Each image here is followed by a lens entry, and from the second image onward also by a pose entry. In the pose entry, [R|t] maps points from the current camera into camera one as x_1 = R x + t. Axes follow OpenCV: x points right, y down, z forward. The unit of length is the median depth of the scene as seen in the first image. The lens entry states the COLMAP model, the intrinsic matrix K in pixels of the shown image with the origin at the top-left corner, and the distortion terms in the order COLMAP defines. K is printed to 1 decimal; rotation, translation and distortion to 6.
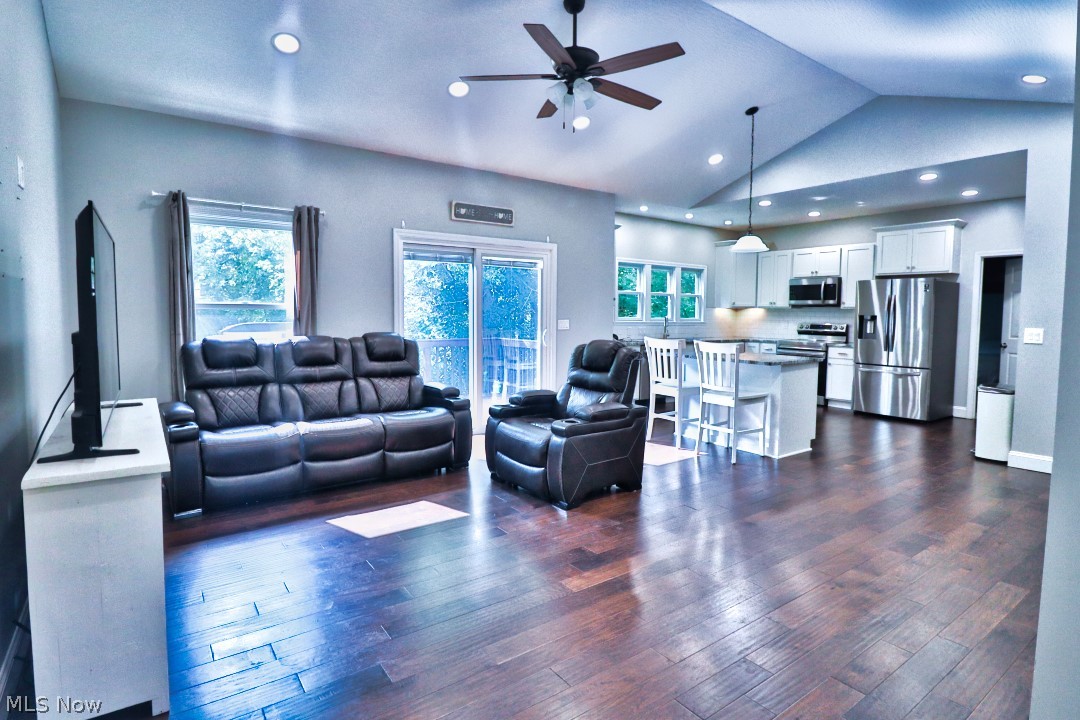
lens RADIAL K [[555.3, 0, 530.7], [0, 555.3, 352.9], [0, 0, 1]] dist [-0.023777, -0.004316]
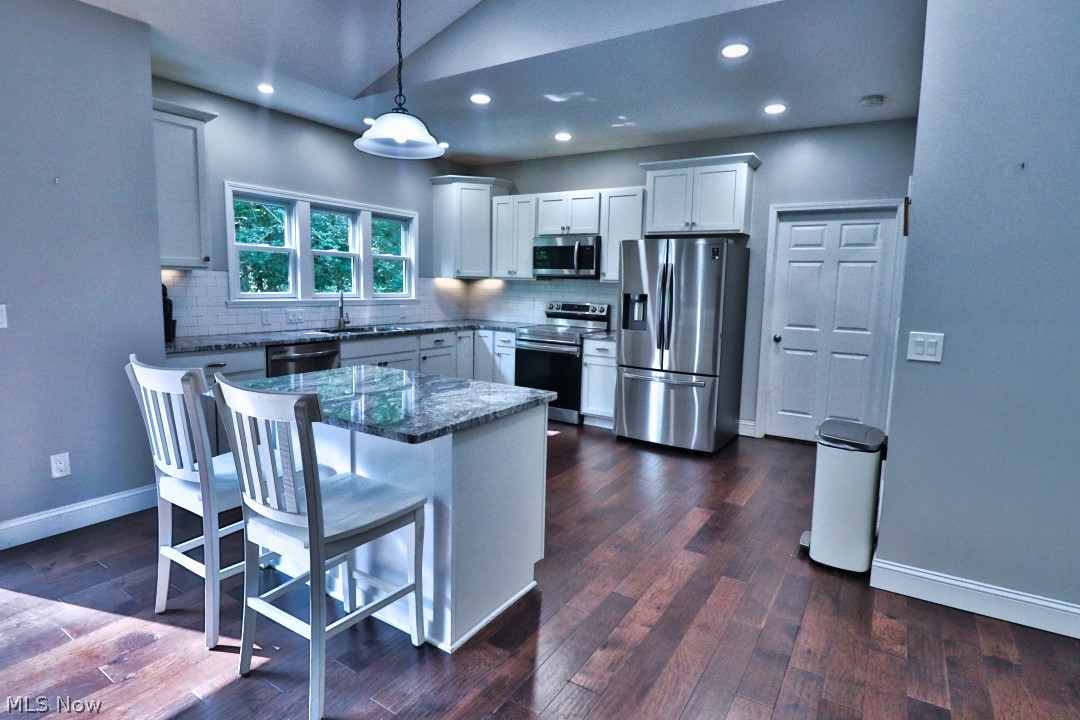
lens RADIAL K [[555.3, 0, 544.8], [0, 555.3, 359.5], [0, 0, 1]] dist [-0.023777, -0.004316]
pose [[0.921934, -0.038928, 0.385385, 0.232270], [0.011613, 0.997268, 0.072952, -0.036022], [-0.387172, -0.062781, 0.919868, 0.388843]]
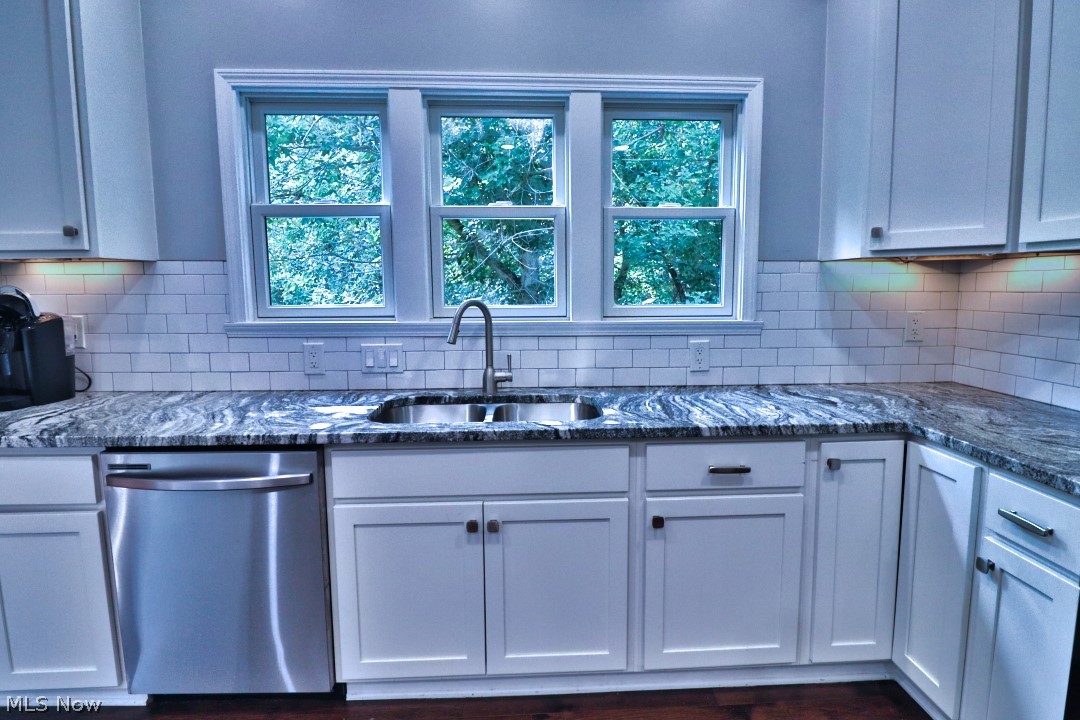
lens RADIAL K [[555.3, 0, 543.5], [0, 555.3, 351.4], [0, 0, 1]] dist [-0.023777, -0.004316]
pose [[0.855395, 0.043369, -0.516158, 0.429172], [-0.025147, 0.998791, 0.042247, -0.060414], [0.517366, -0.023158, 0.855451, 0.891251]]
